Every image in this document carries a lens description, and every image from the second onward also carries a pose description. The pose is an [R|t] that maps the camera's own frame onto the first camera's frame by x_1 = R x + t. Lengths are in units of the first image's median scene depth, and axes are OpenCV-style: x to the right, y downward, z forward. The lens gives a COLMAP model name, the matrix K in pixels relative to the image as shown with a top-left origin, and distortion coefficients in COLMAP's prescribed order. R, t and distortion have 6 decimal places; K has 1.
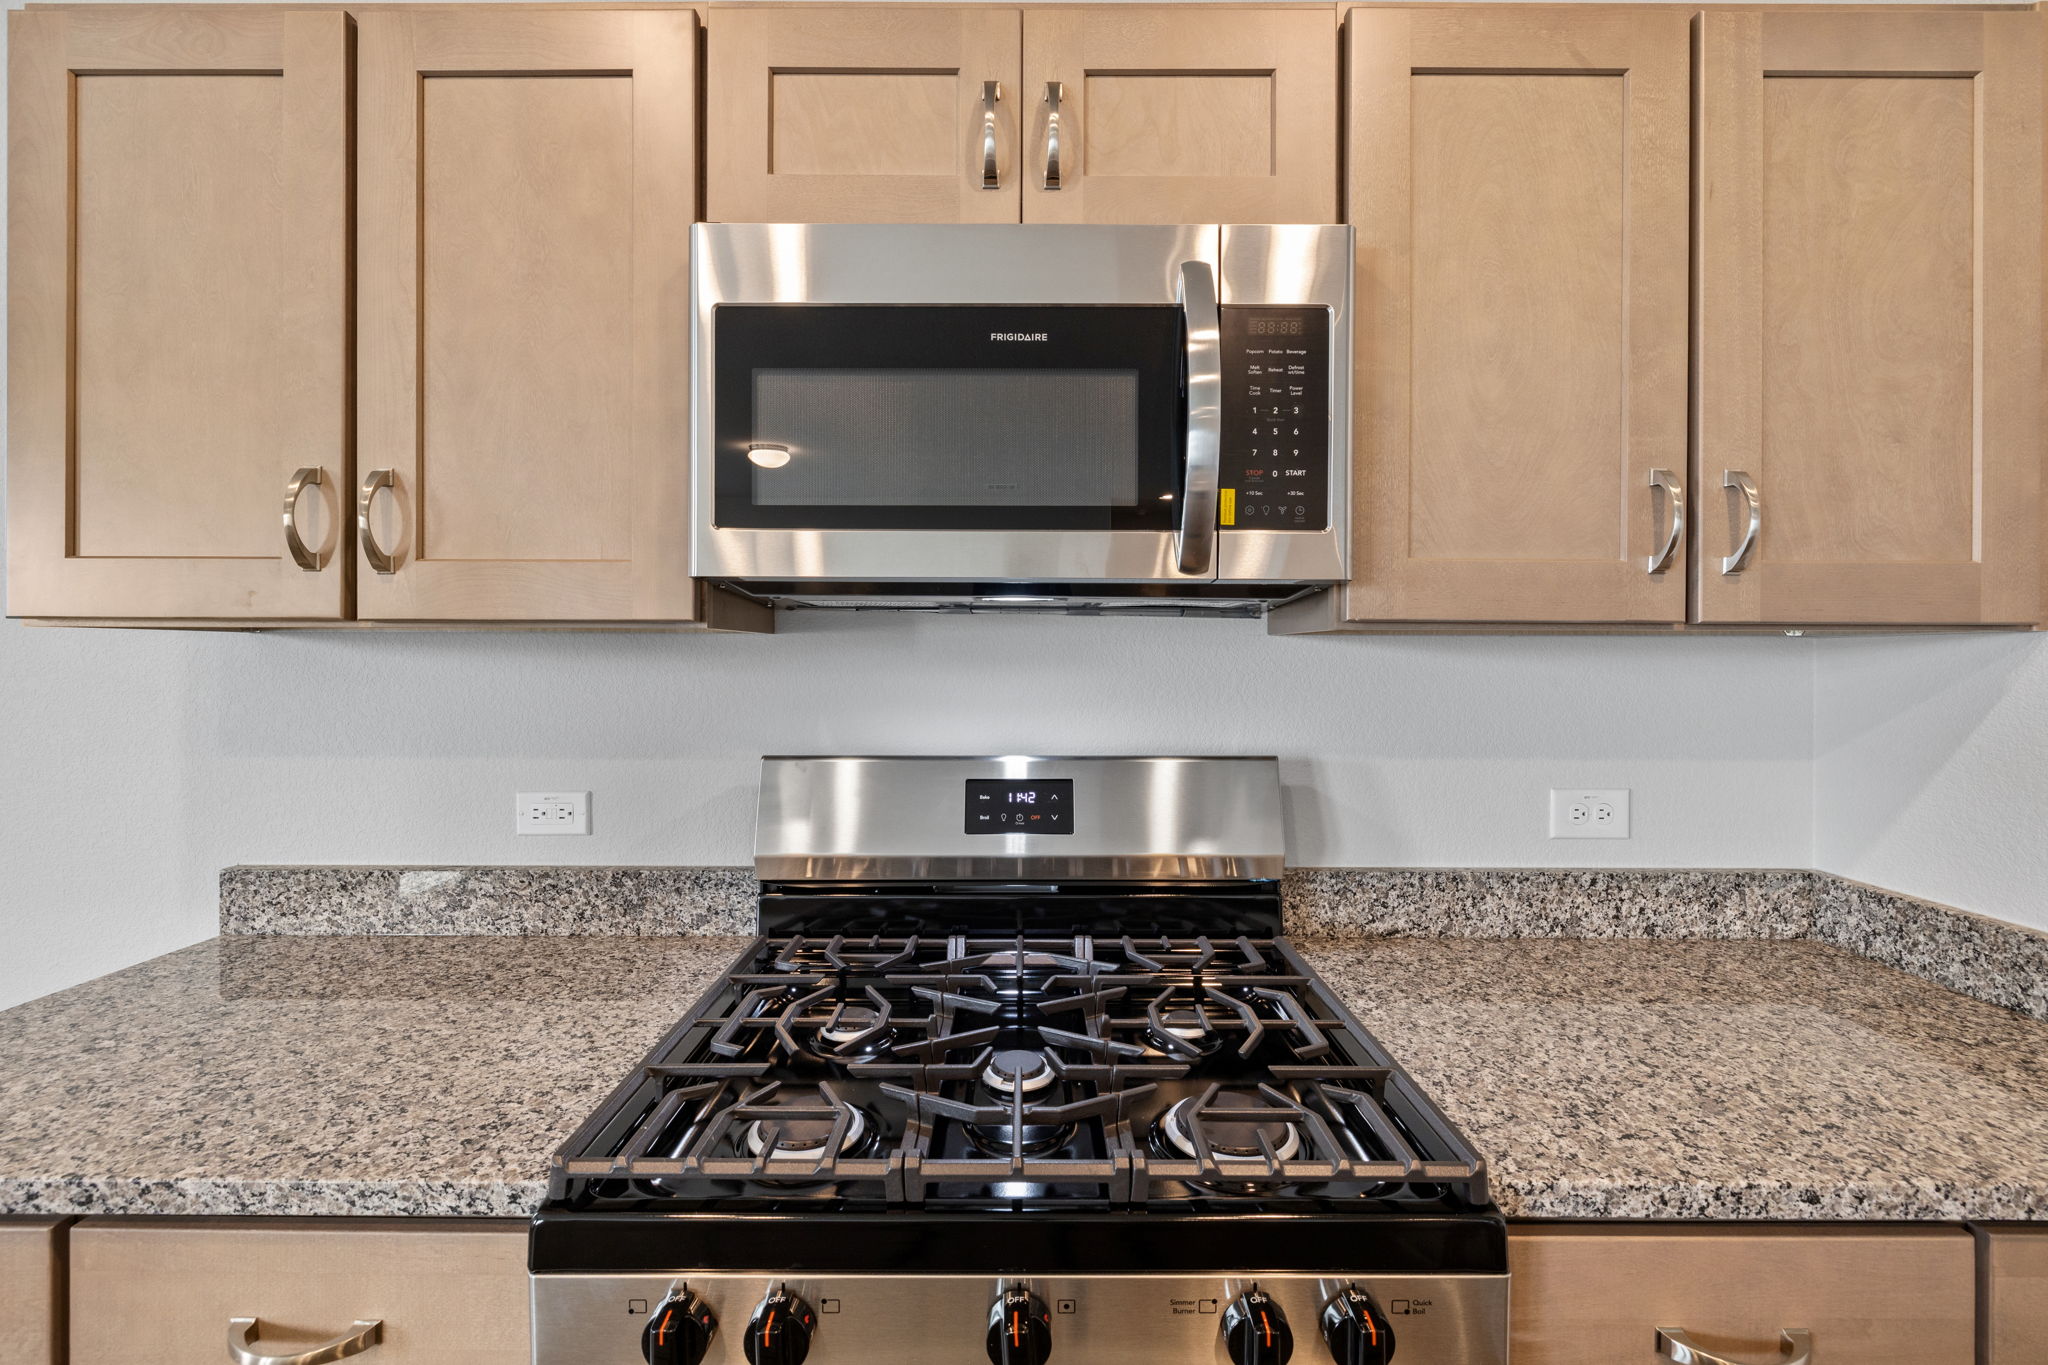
lens RADIAL K [[833.8, 0, 1027.5], [0, 833.8, 663.2], [0, 0, 1]] dist [0.001321, -0.000023]
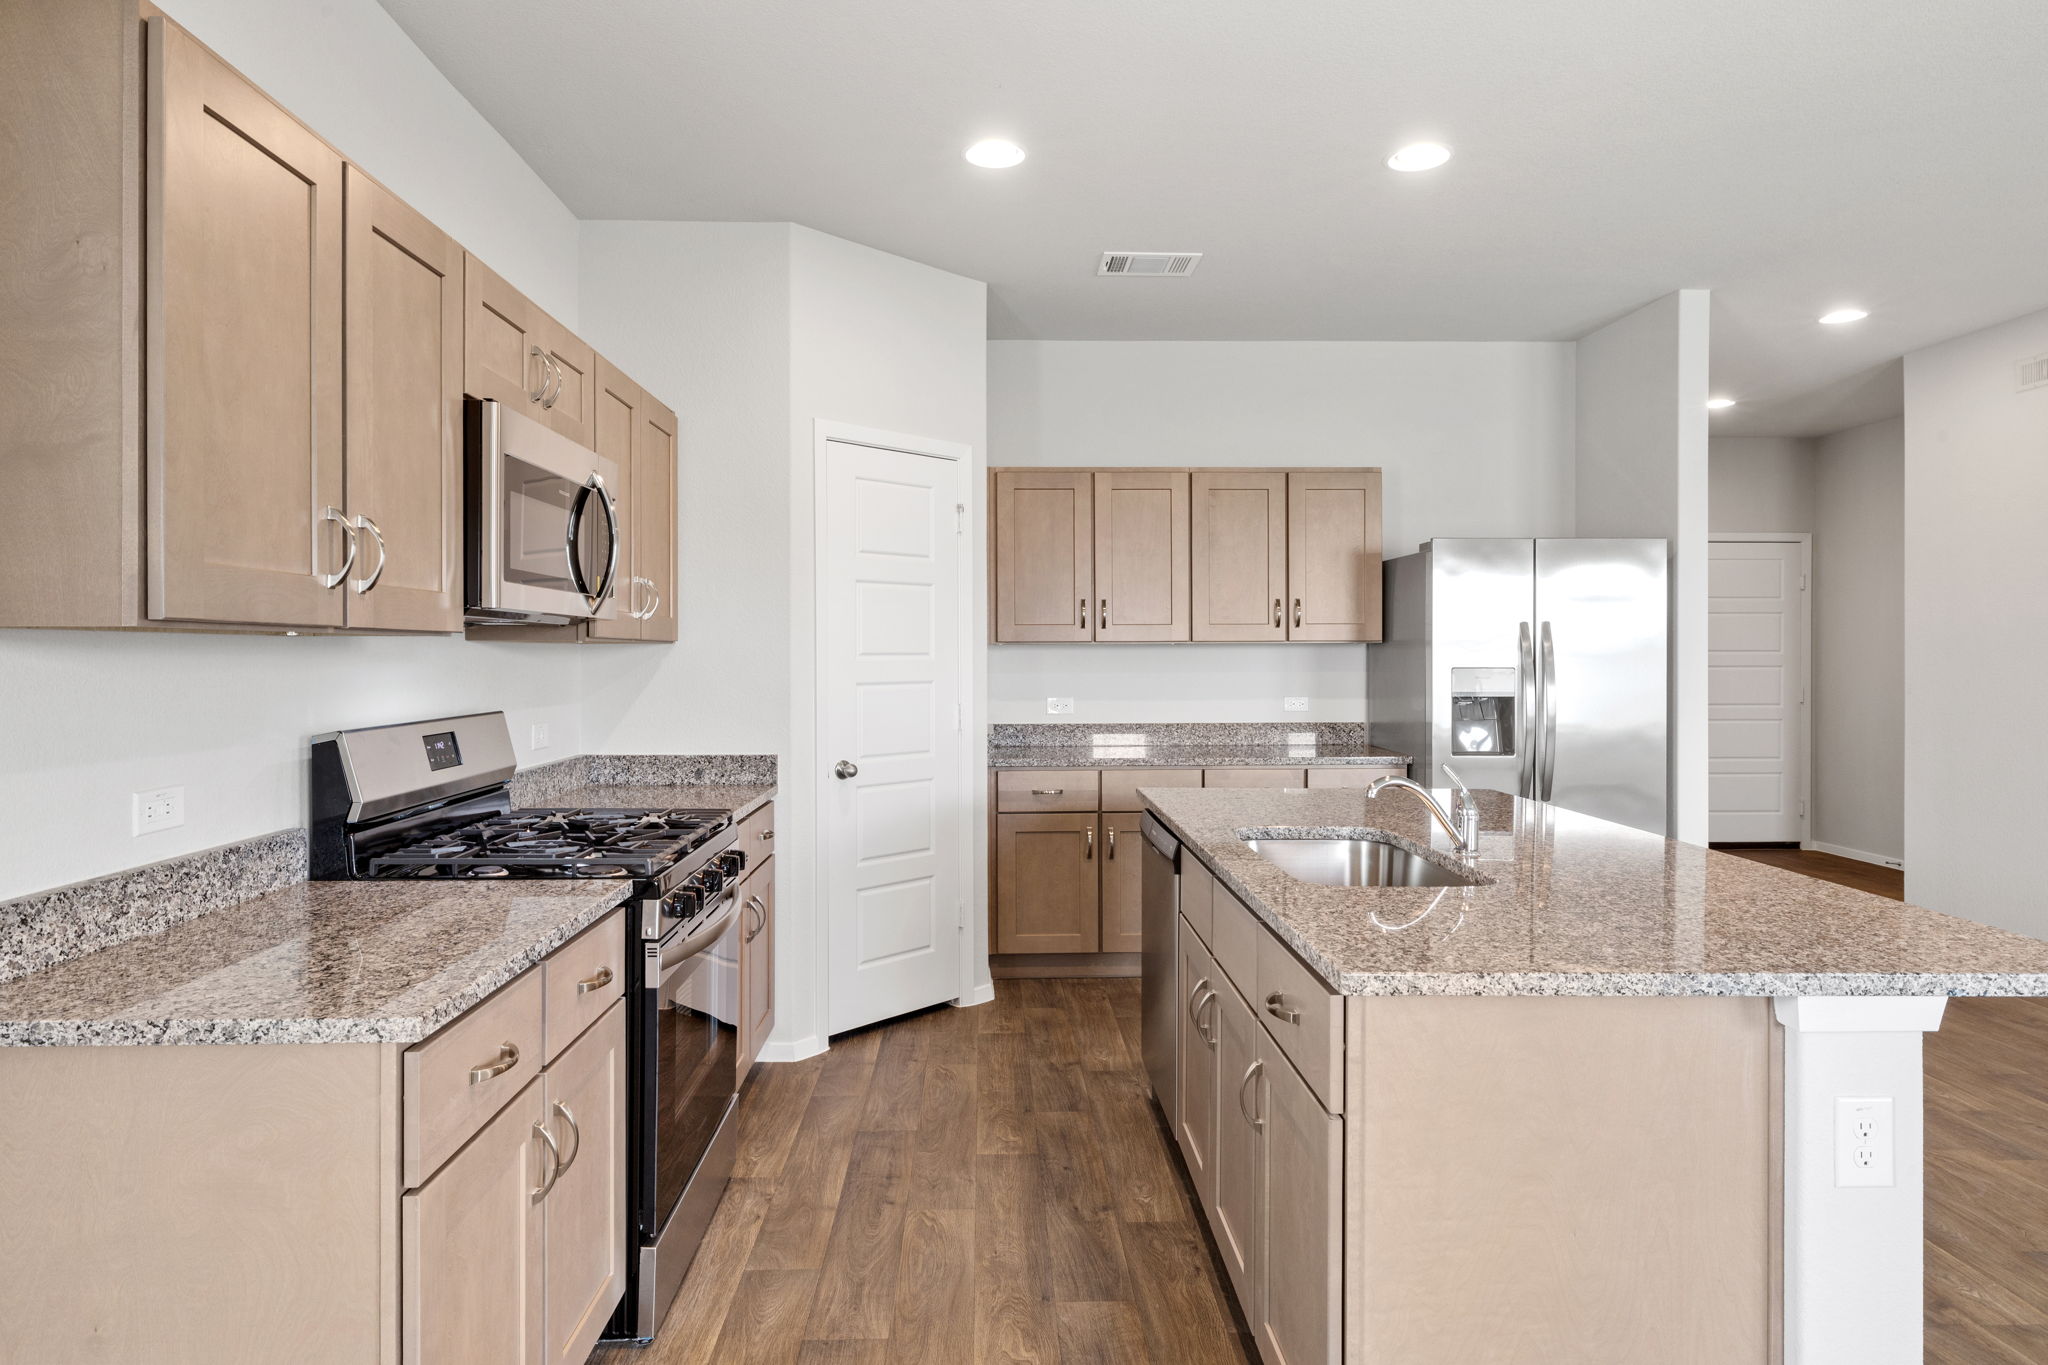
lens RADIAL K [[1148.1, 0, 1013.4], [0, 1148.1, 738.1], [0, 0, 1]] dist [-0.043635, 0.001021]
pose [[-0.021377, -0.076228, 0.996861, -1.993768], [0.005952, 0.997062, 0.076371, -0.007133], [-0.999754, 0.007566, -0.020860, -0.019133]]
